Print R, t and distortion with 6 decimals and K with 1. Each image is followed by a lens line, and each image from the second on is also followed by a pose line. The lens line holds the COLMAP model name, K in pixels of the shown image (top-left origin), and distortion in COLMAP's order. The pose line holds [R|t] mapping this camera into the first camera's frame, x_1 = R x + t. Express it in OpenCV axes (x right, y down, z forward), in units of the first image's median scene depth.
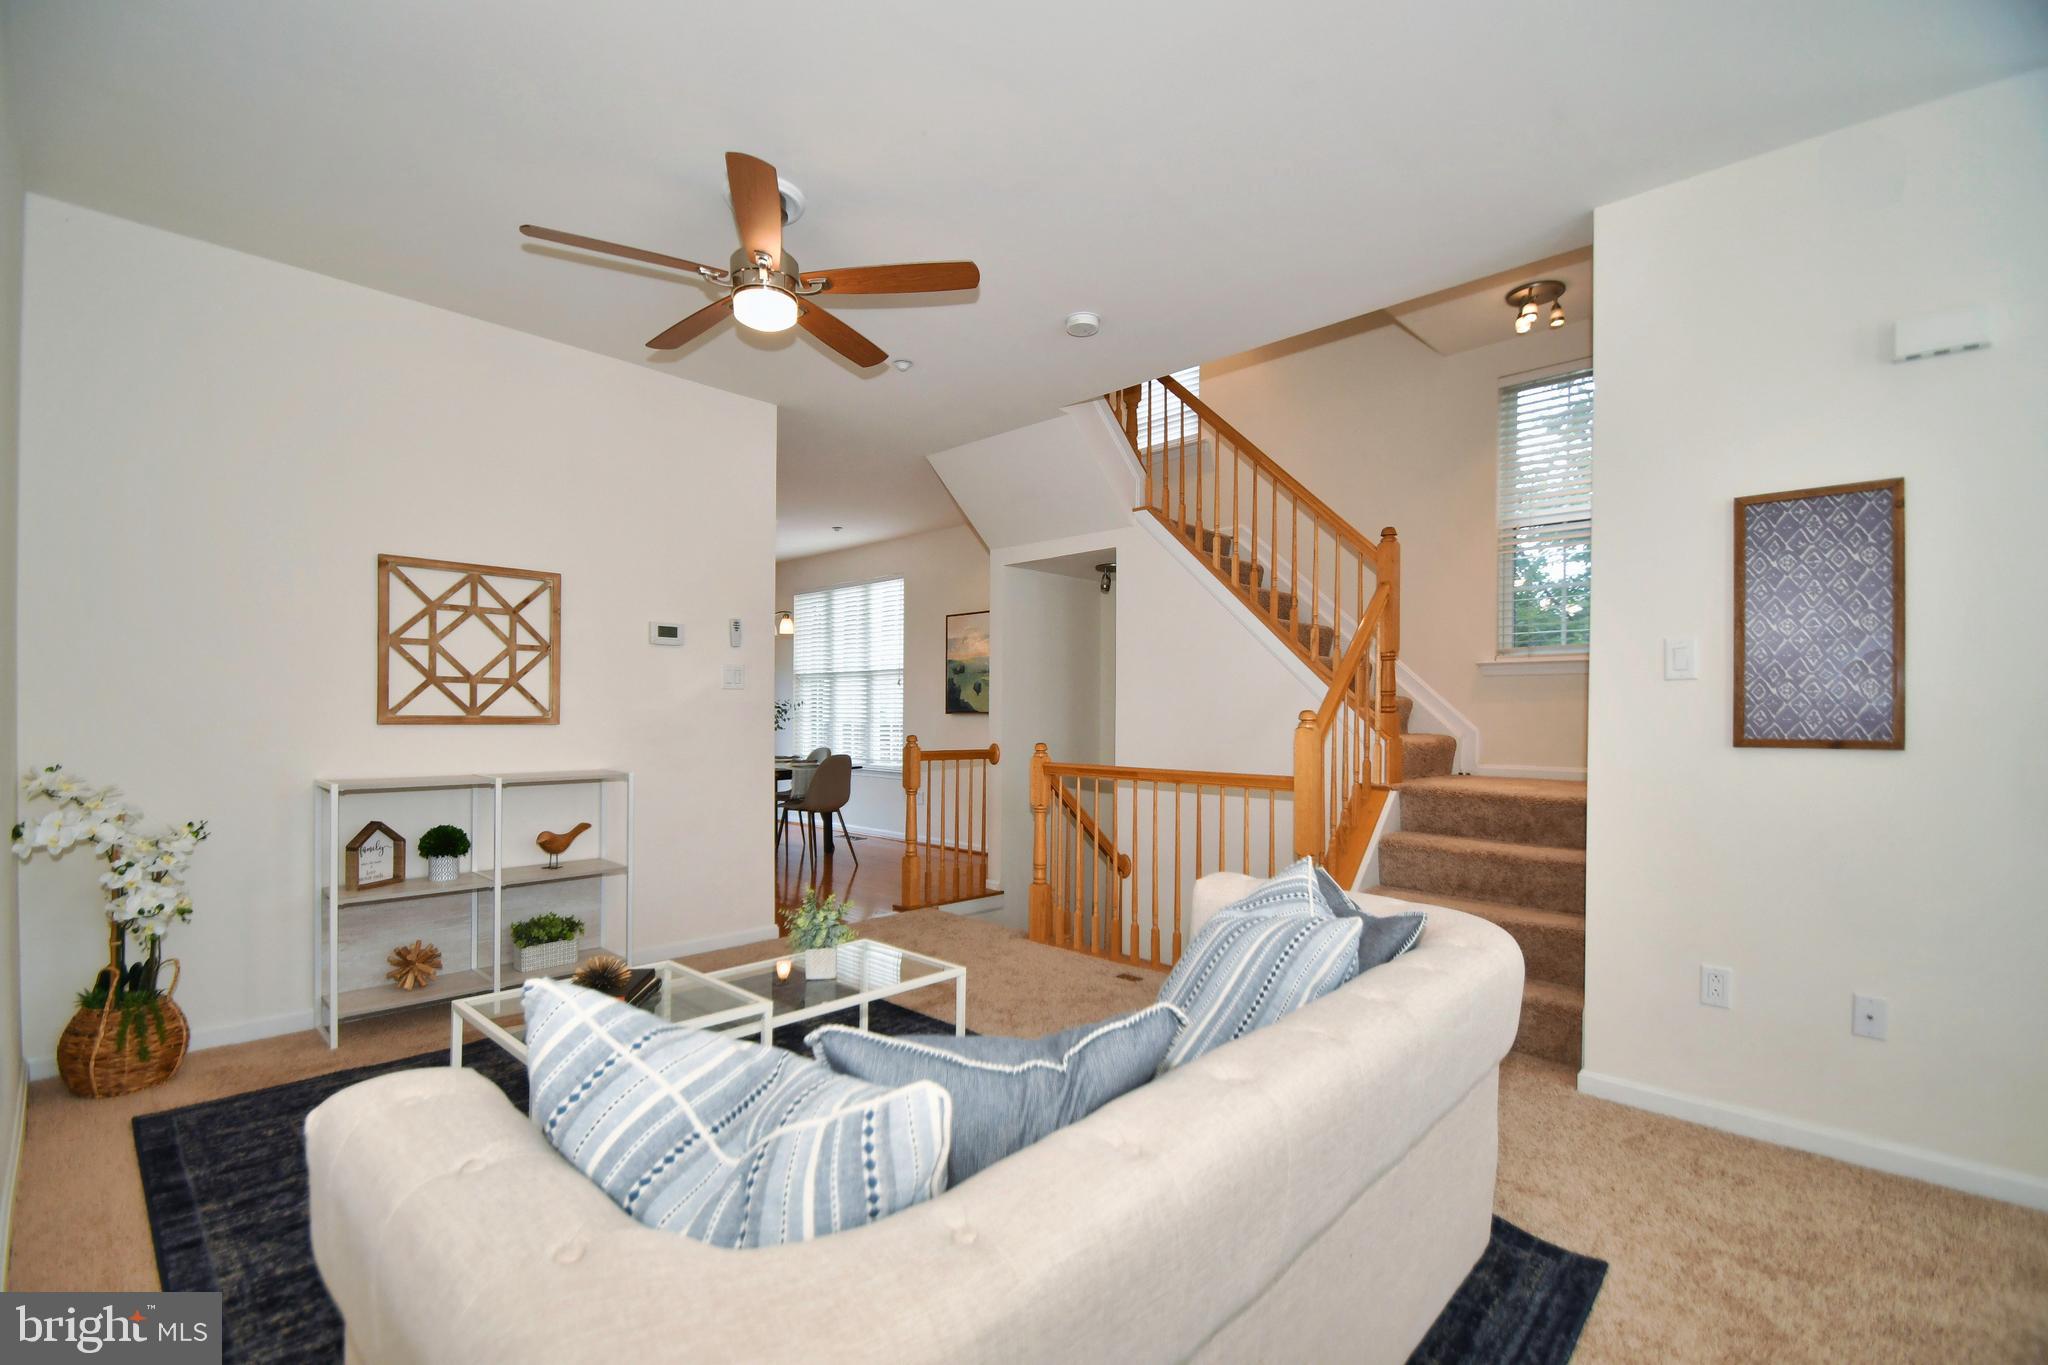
lens RADIAL K [[914.8, 0, 995.7], [0, 914.8, 720.9], [0, 0, 1]] dist [-0.000306, 0.000022]
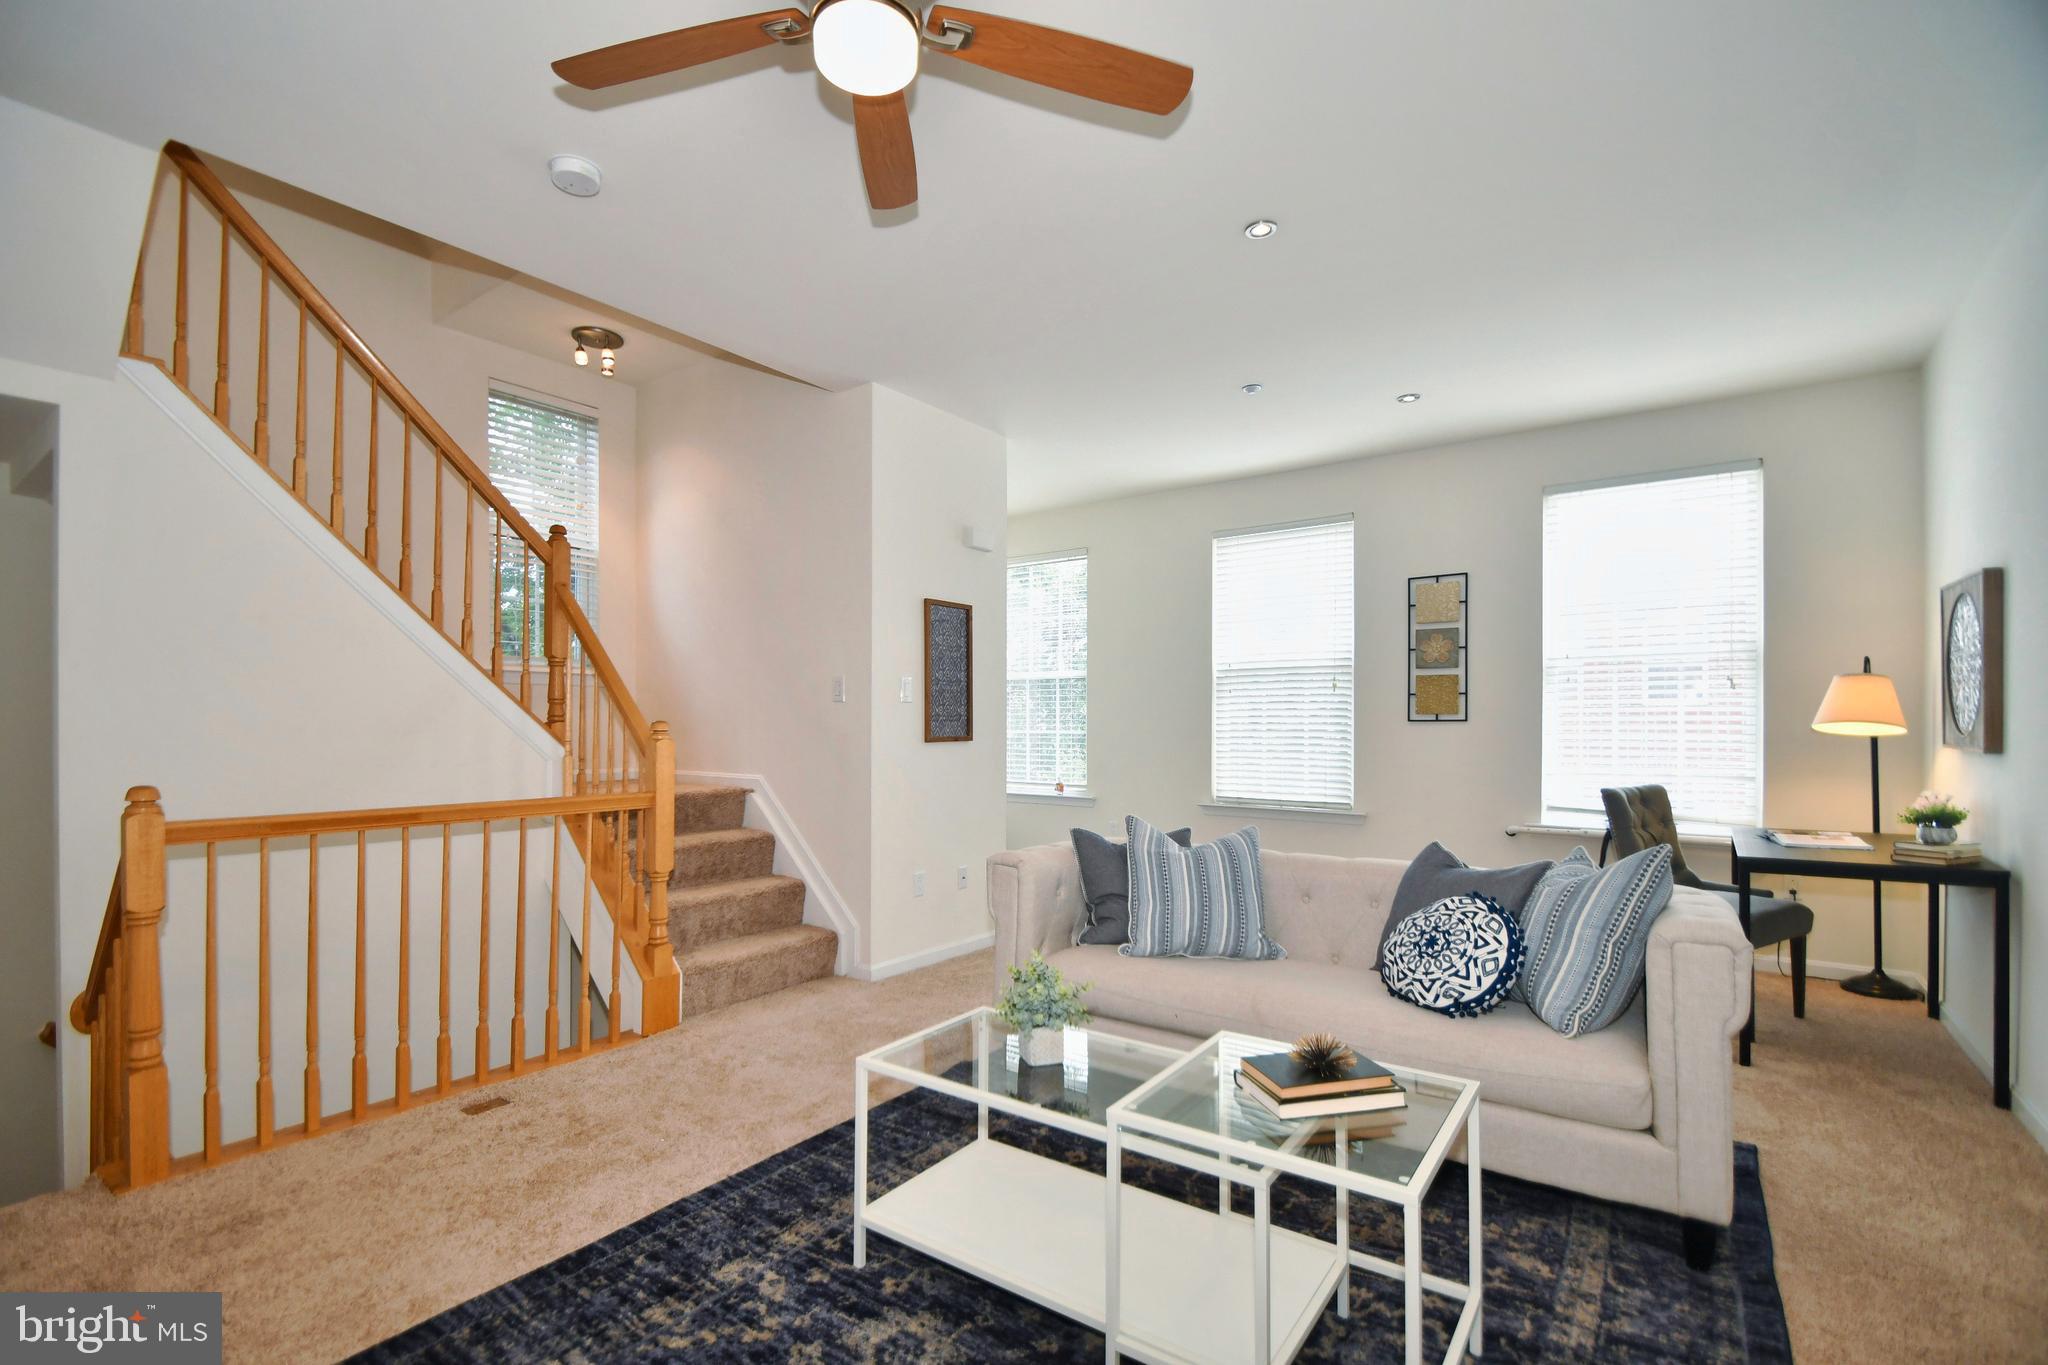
lens RADIAL K [[914.8, 0, 995.7], [0, 914.8, 720.9], [0, 0, 1]] dist [-0.000306, 0.000022]
pose [[-0.123377, -0.006633, 0.992338, -0.555324], [0.007033, 0.999947, 0.007558, -0.015540], [-0.992335, 0.007911, -0.123324, 0.670956]]
